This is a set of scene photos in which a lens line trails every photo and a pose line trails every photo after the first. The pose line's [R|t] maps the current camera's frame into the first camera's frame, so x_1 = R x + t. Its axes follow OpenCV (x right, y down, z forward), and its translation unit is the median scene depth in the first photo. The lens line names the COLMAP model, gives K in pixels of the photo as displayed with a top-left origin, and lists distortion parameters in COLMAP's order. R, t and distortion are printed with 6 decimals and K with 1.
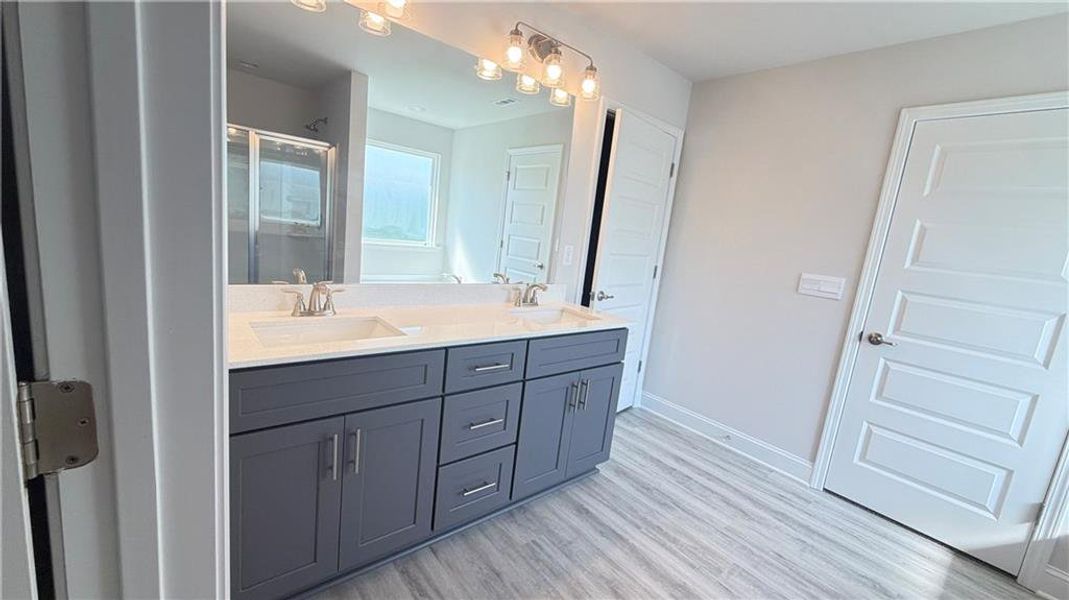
lens RADIAL K [[427.3, 0, 530.8], [0, 427.3, 301.4], [0, 0, 1]] dist [-0.000033, -0.000054]
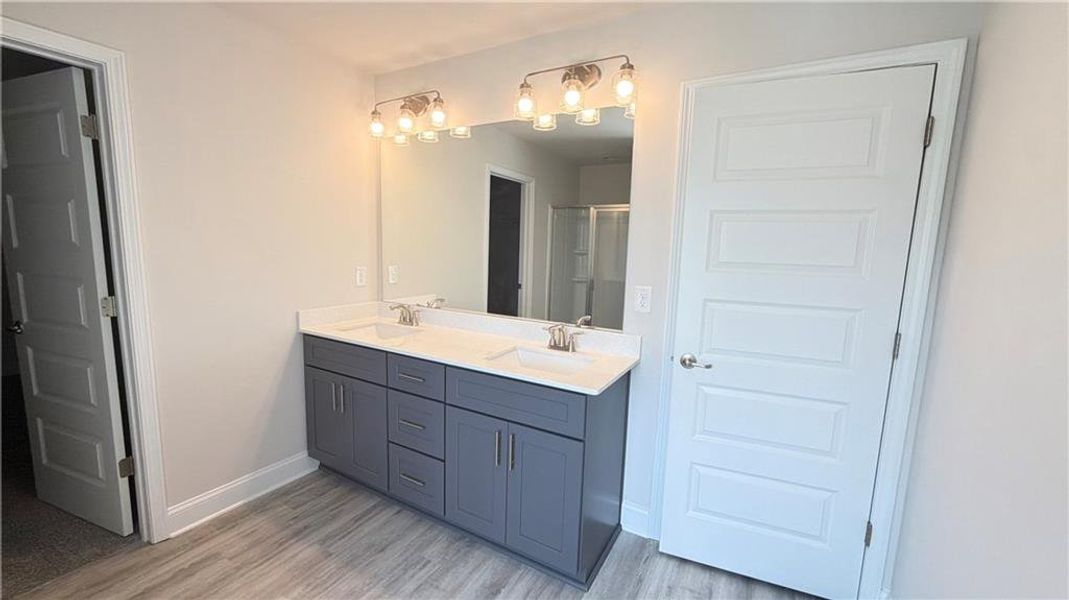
lens RADIAL K [[427.3, 0, 530.8], [0, 427.3, 301.4], [0, 0, 1]] dist [-0.000033, -0.000054]
pose [[0.343041, 0.027367, -0.938922, 0.995878], [-0.154872, 0.987543, -0.027799, -0.068222], [0.926465, 0.154949, 0.343006, 0.736138]]
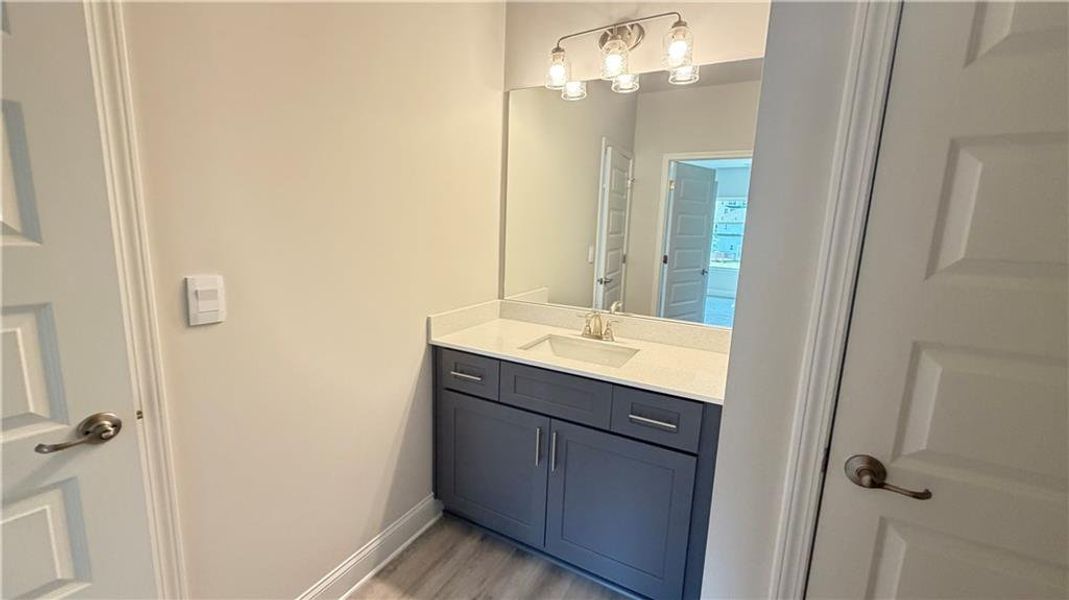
lens RADIAL K [[442.5, 0, 534.1], [0, 442.5, 296.4], [0, 0, 1]] dist [0.030868, -0.000054]
pose [[0.338783, 0.051164, -0.939472, 0.929992], [-0.148192, 0.988959, 0.000420, -0.065587], [0.929121, 0.139080, 0.342624, 0.678924]]
